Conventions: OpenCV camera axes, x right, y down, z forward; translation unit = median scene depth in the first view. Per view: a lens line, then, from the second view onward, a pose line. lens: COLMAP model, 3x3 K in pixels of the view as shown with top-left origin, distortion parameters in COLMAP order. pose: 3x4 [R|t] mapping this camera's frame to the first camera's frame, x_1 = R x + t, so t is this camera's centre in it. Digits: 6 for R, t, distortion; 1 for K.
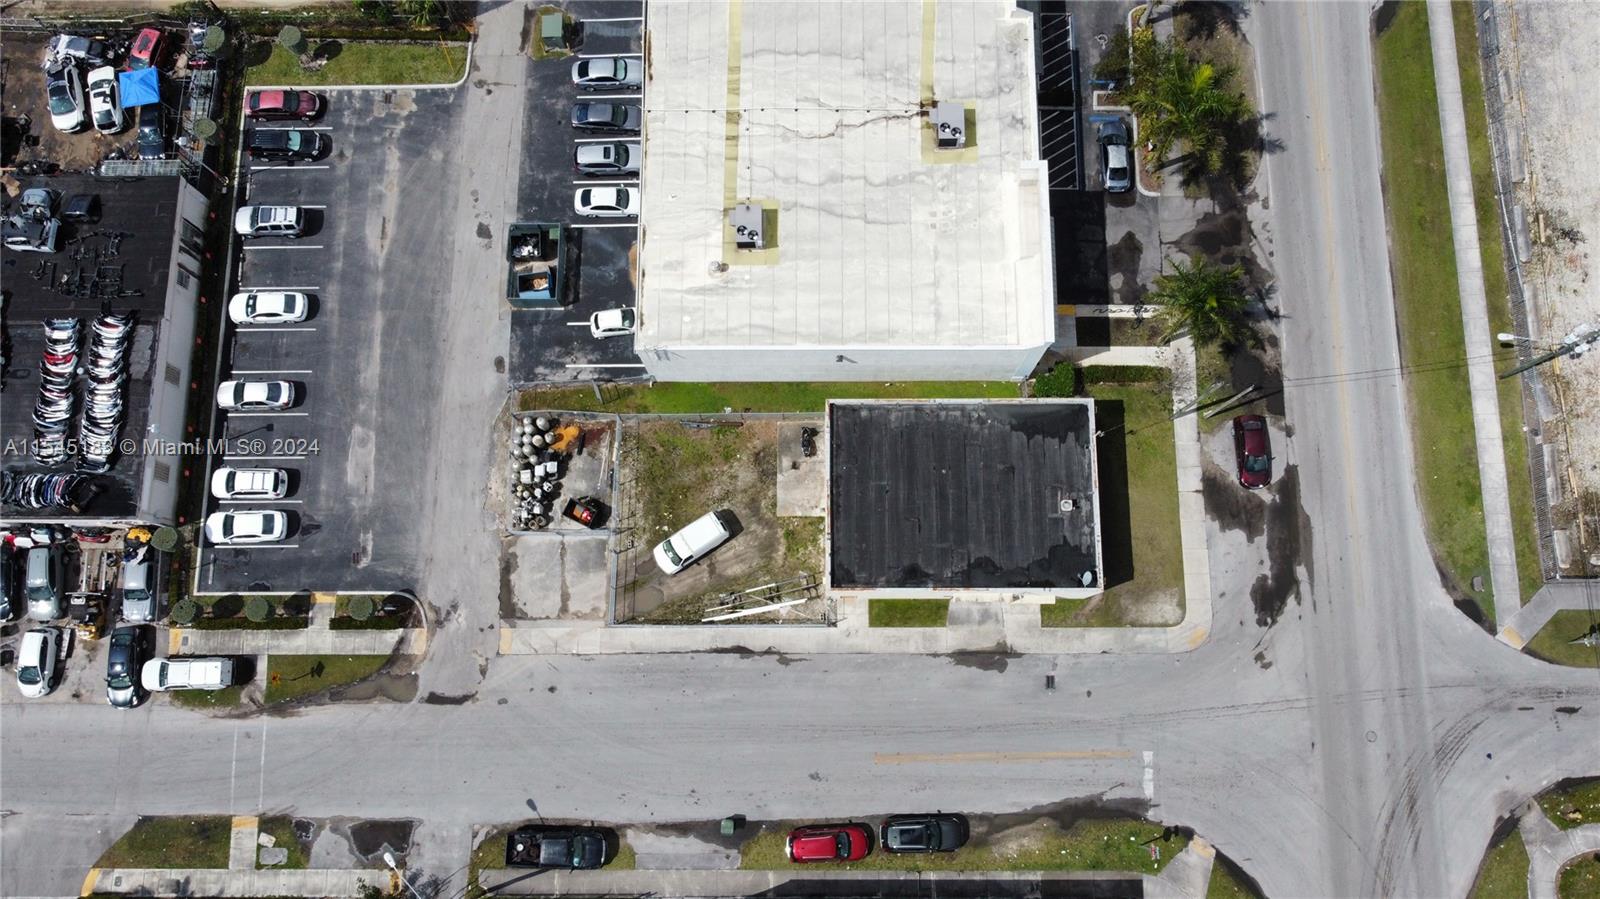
lens RADIAL K [[1213.0, 0, 790.3], [0, 1213.0, 440.7], [0, 0, 1]] dist [0.004655, -0.017831]
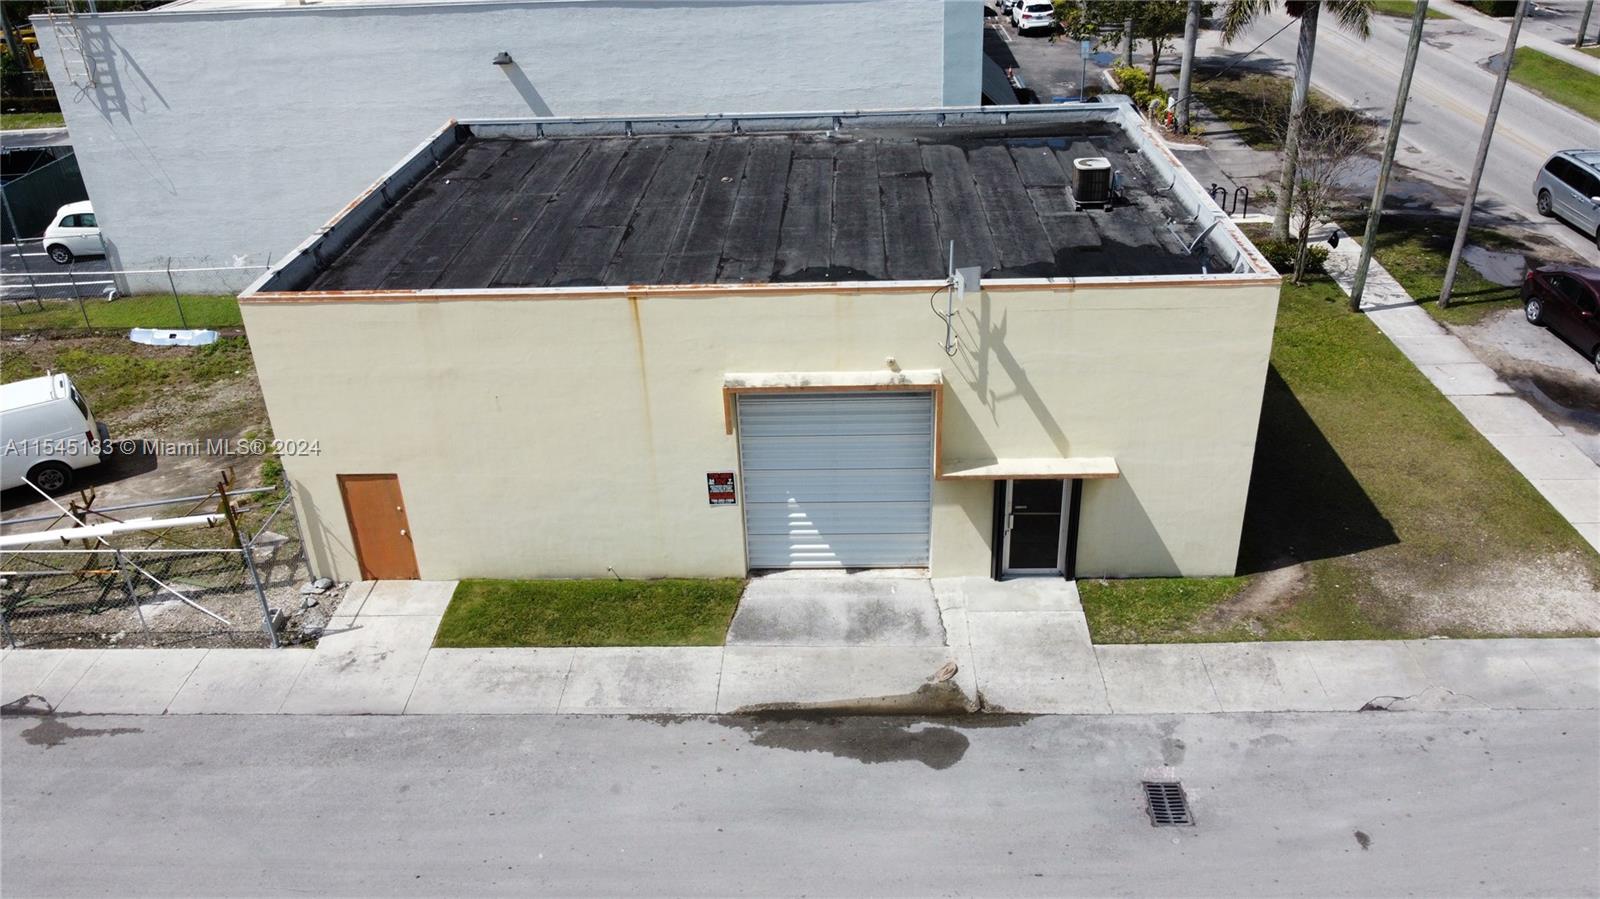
lens RADIAL K [[1213.0, 0, 792.8], [0, 1213.0, 439.1], [0, 0, 1]] dist [0.004655, -0.017831]
pose [[0.998984, 0.003623, -0.044916, 0.154686], [-0.036633, 0.645728, -0.762688, 0.322520], [0.026240, 0.763559, 0.645205, 0.798467]]
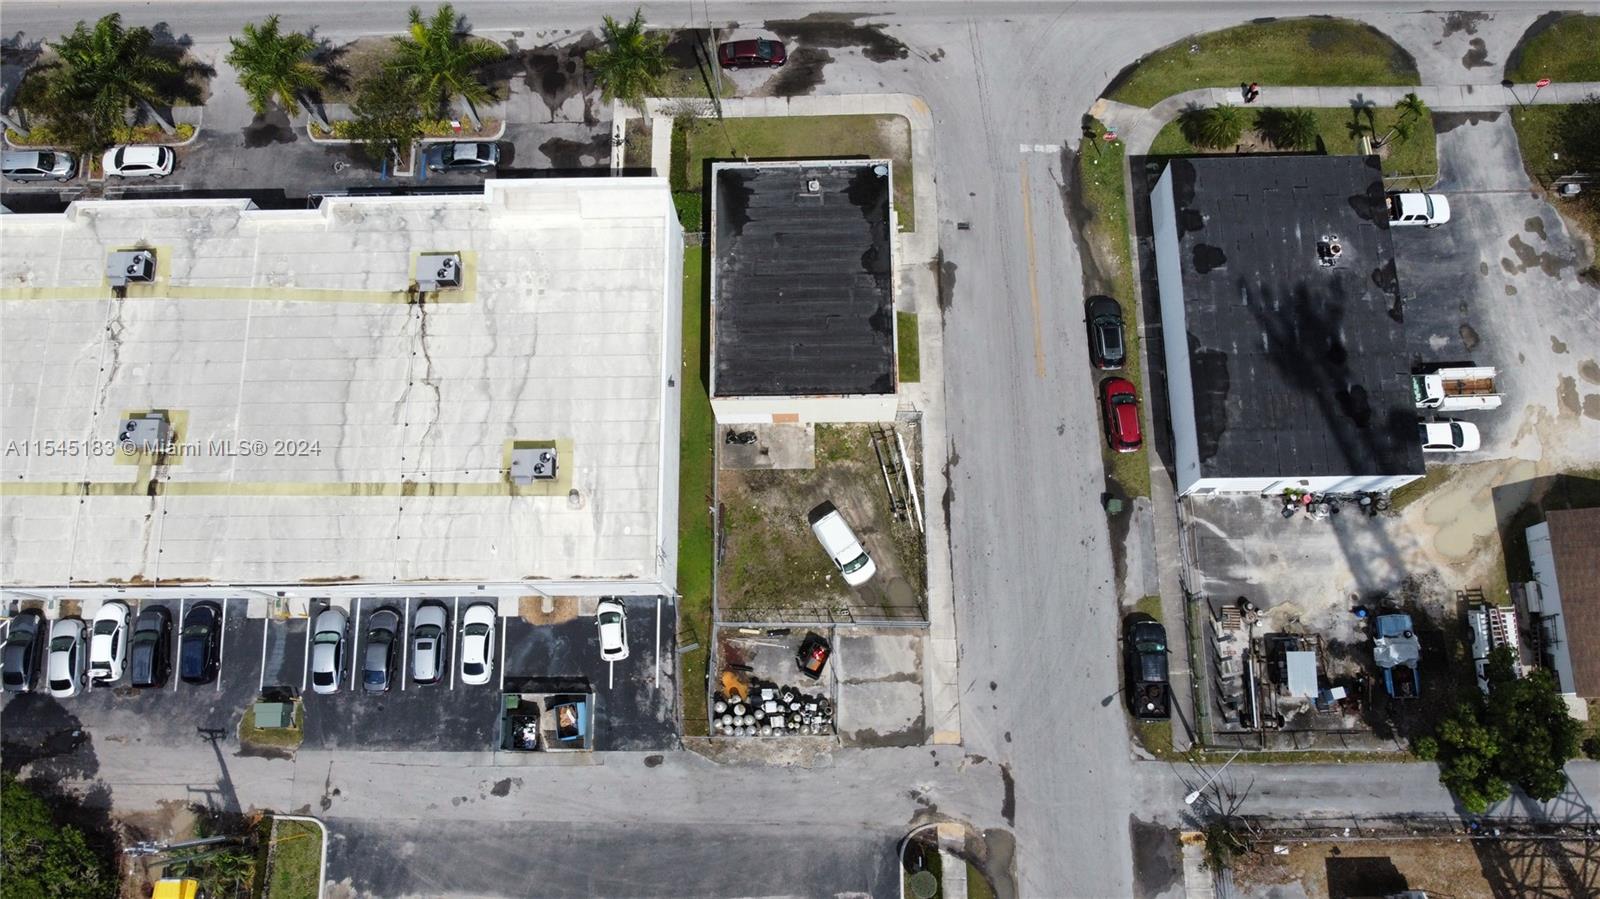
lens RADIAL K [[1213.0, 0, 787.7], [0, 1213.0, 444.4], [0, 0, 1]] dist [0.004655, -0.017831]
pose [[-0.006882, -0.961921, 0.273242, -0.274635], [0.984627, 0.041173, 0.169745, -0.136569], [-0.174532, 0.270210, 0.946850, 0.035819]]
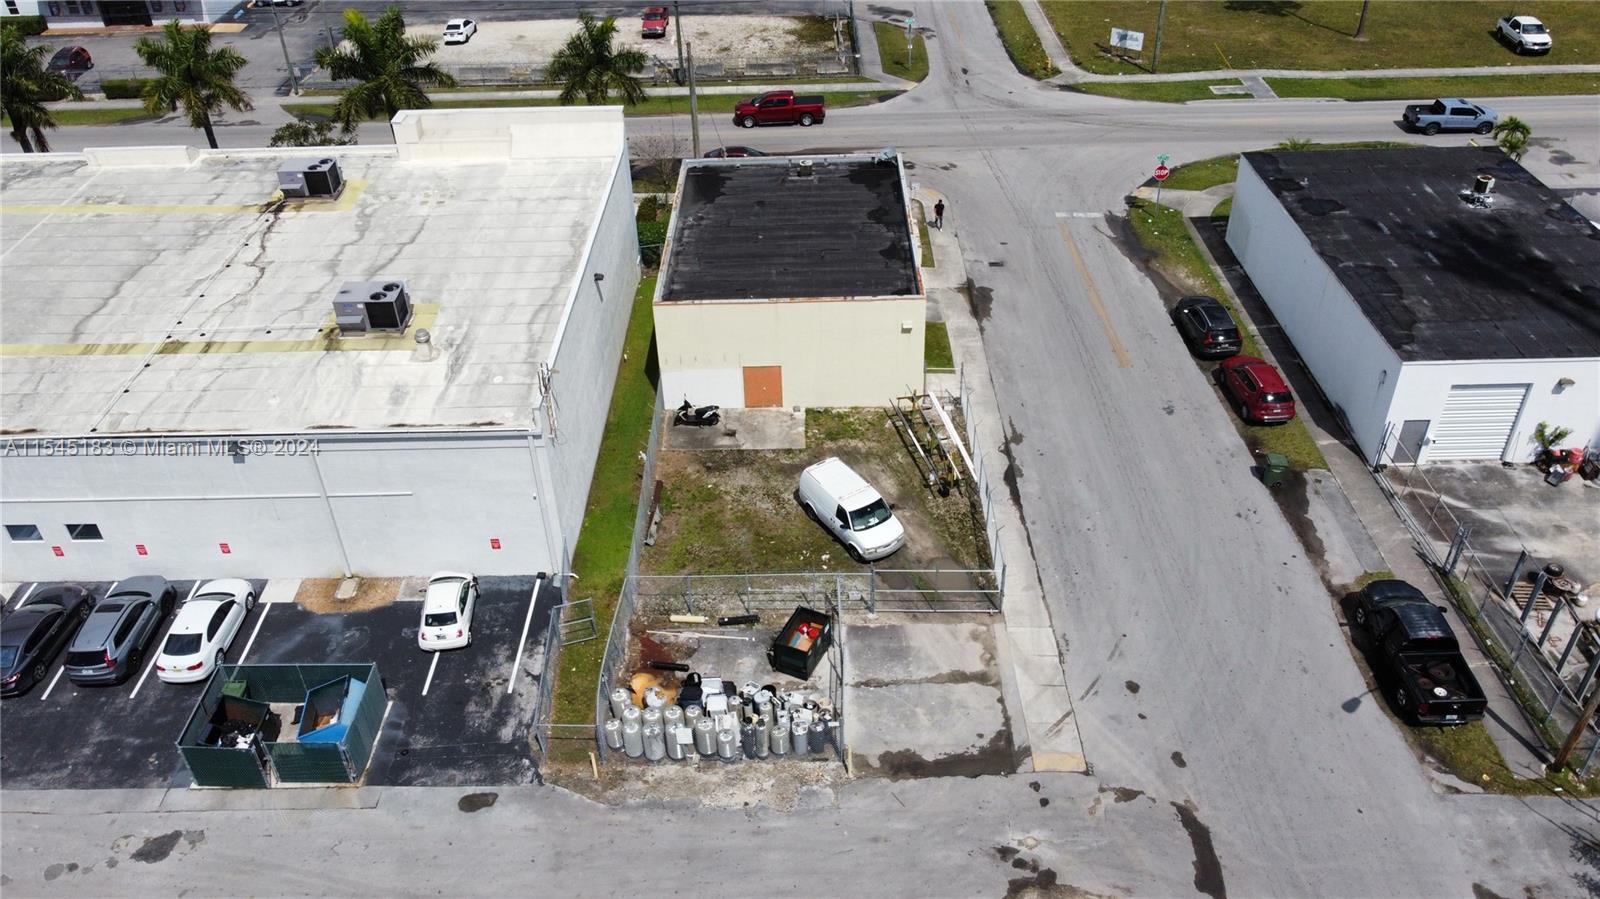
lens RADIAL K [[1213.0, 0, 790.2], [0, 1213.0, 443.3], [0, 0, 1]] dist [0.004655, -0.017831]
pose [[0.007597, -0.562217, 0.826955, -0.575714], [0.984094, 0.150987, 0.093610, -0.009358], [-0.177489, 0.813090, 0.554421, 0.640400]]
